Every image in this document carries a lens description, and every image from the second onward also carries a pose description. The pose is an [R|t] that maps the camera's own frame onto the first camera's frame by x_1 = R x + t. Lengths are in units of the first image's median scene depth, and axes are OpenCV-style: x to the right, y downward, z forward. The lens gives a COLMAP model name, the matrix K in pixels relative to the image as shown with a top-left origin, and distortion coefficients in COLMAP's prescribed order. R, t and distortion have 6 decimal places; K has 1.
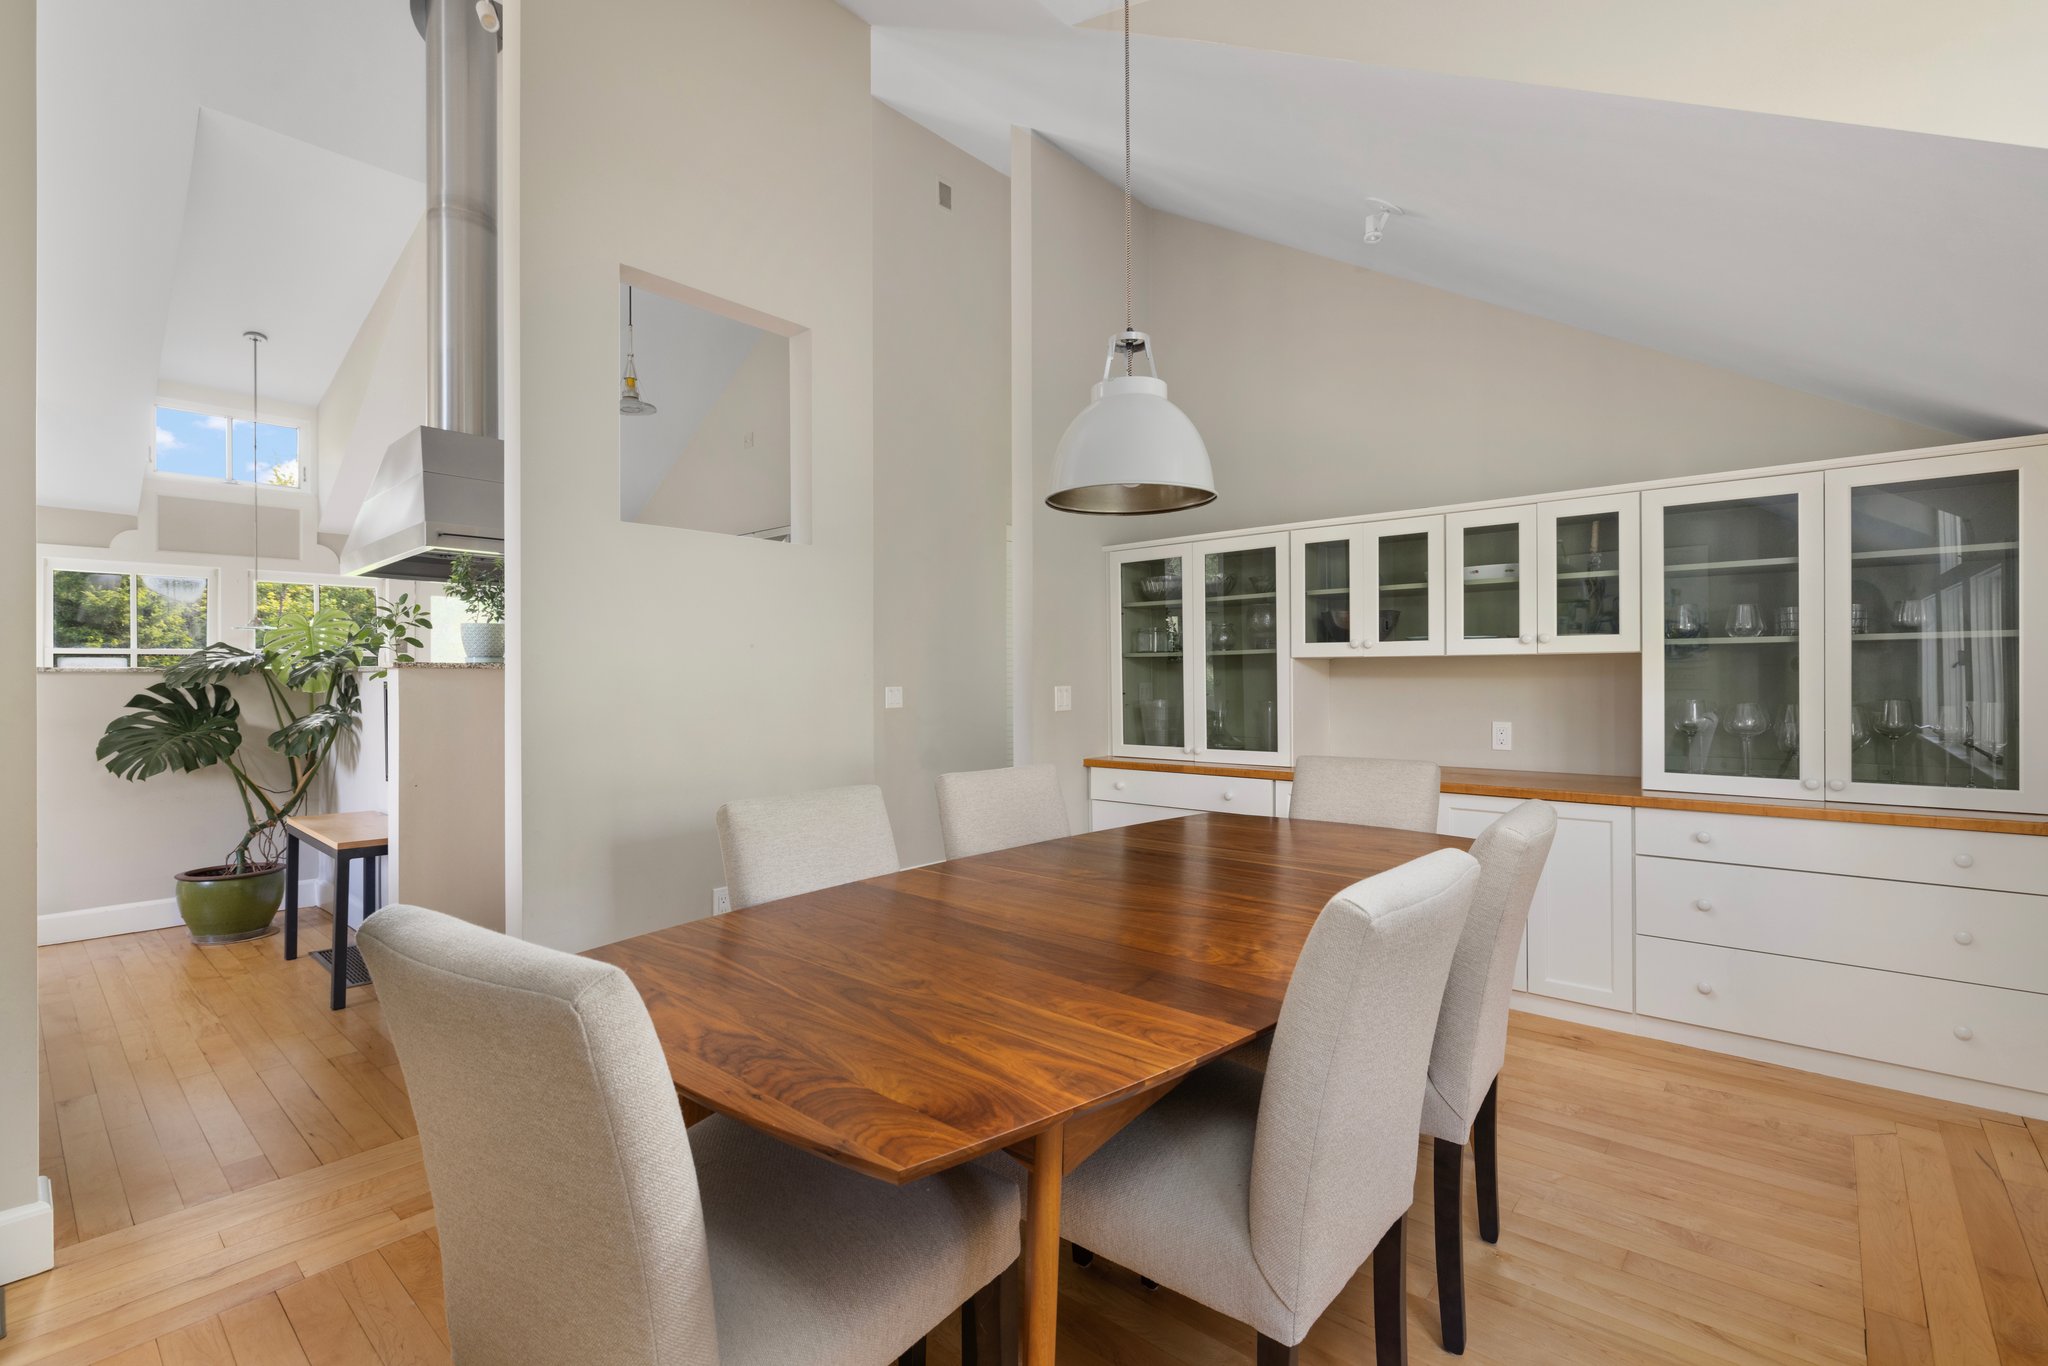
lens RADIAL K [[914.0, 0, 1009.6], [0, 914.0, 678.7], [0, 0, 1]] dist [-0.000542, -0.000036]
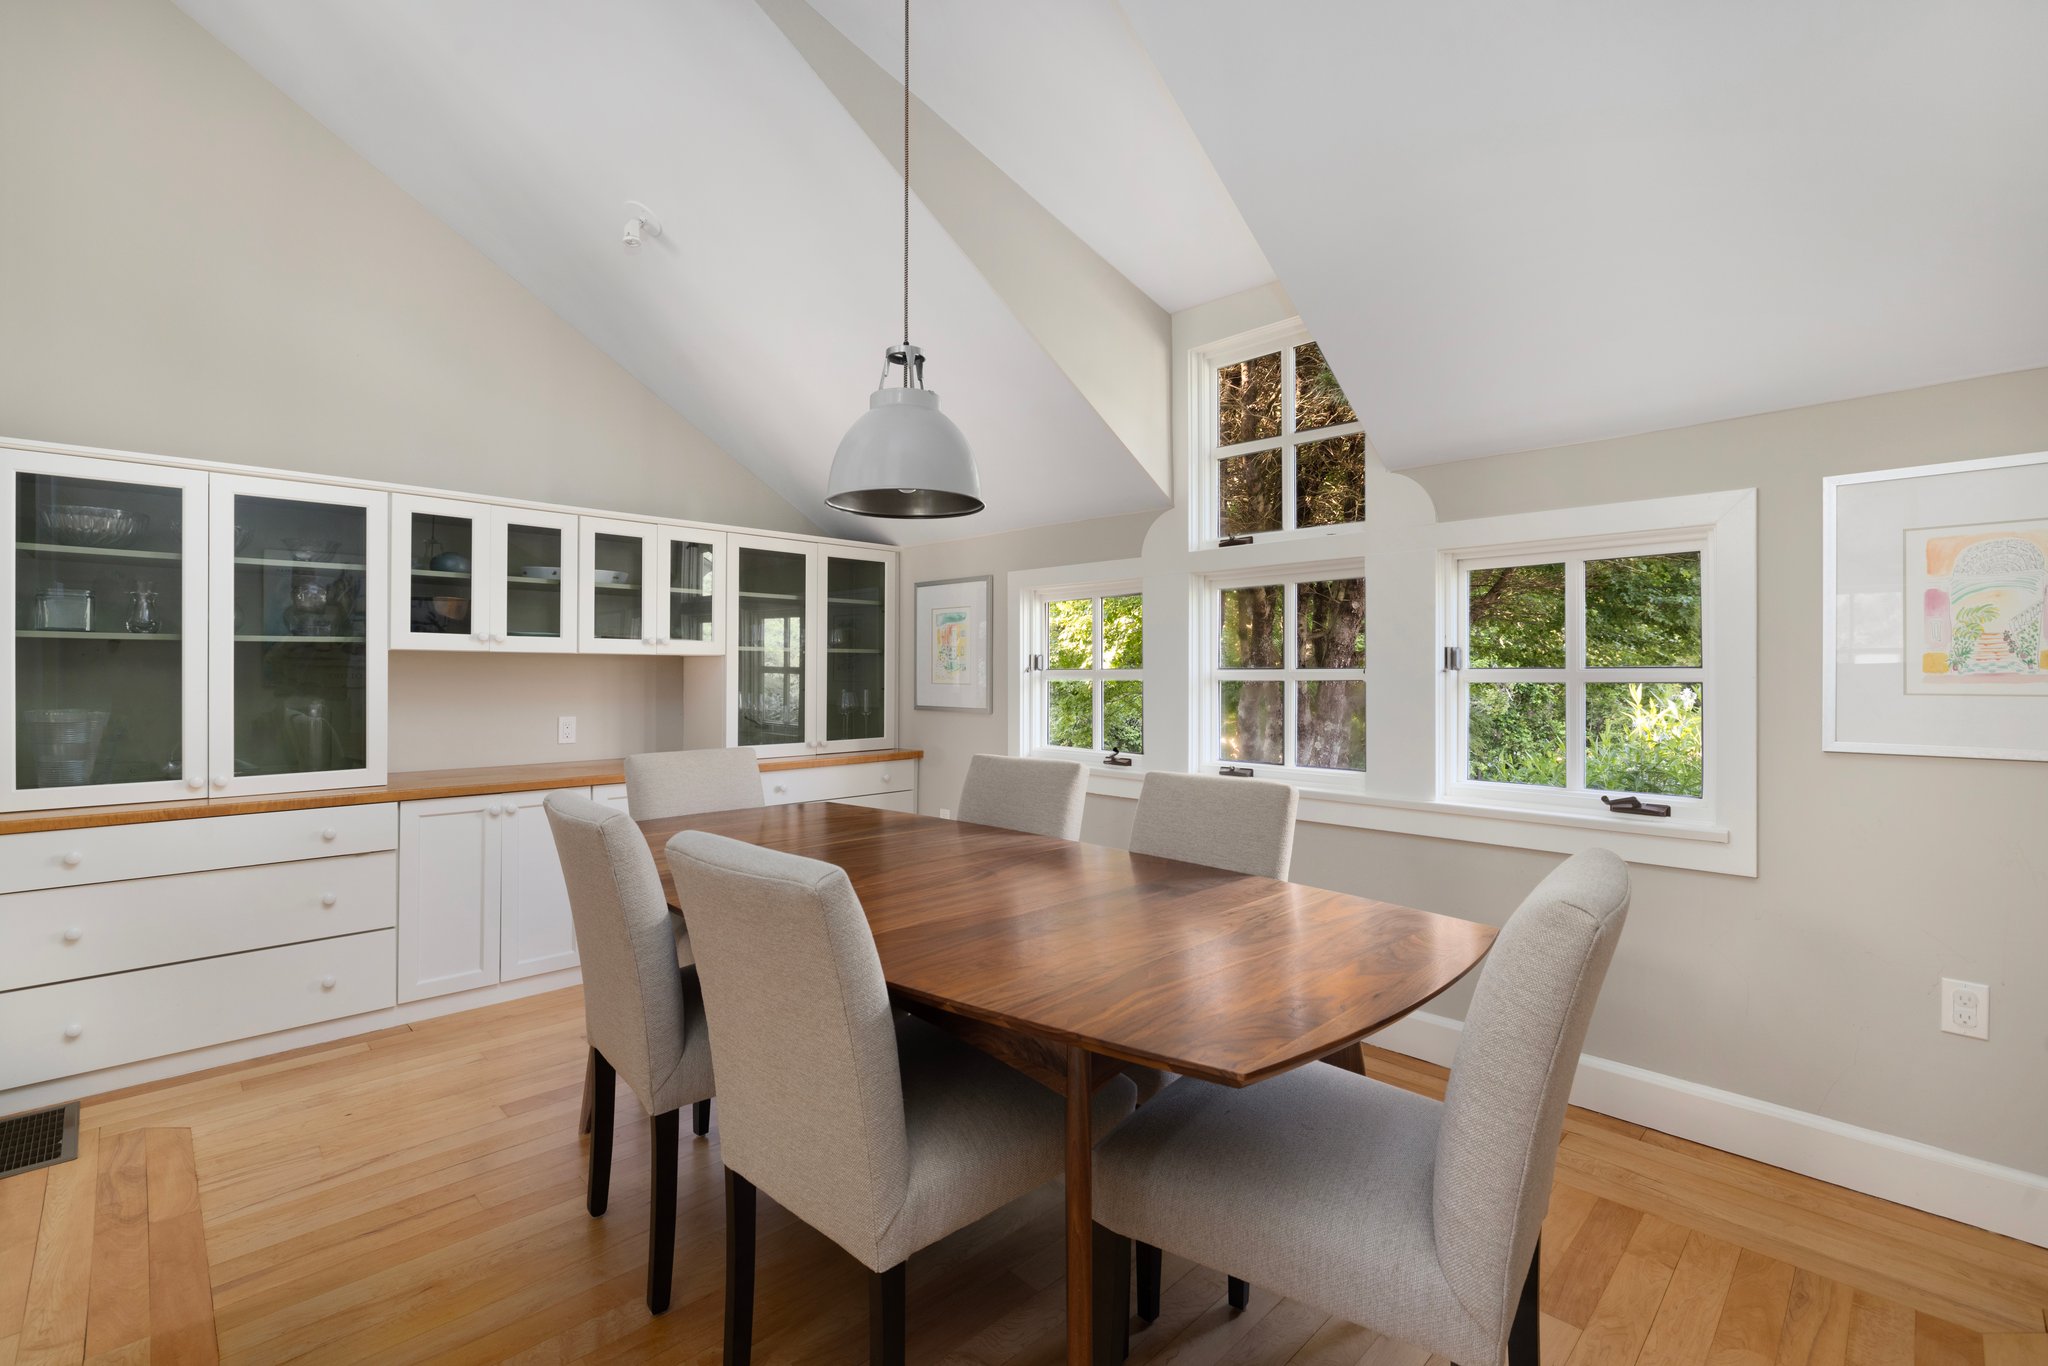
lens RADIAL K [[914.0, 0, 1009.3], [0, 914.0, 674.5], [0, 0, 1]] dist [-0.000542, -0.000036]
pose [[0.068794, 0.003248, 0.997626, -0.465213], [0.000438, 0.999995, -0.003286, 0.002049], [-0.997631, 0.000663, 0.068793, 0.404789]]
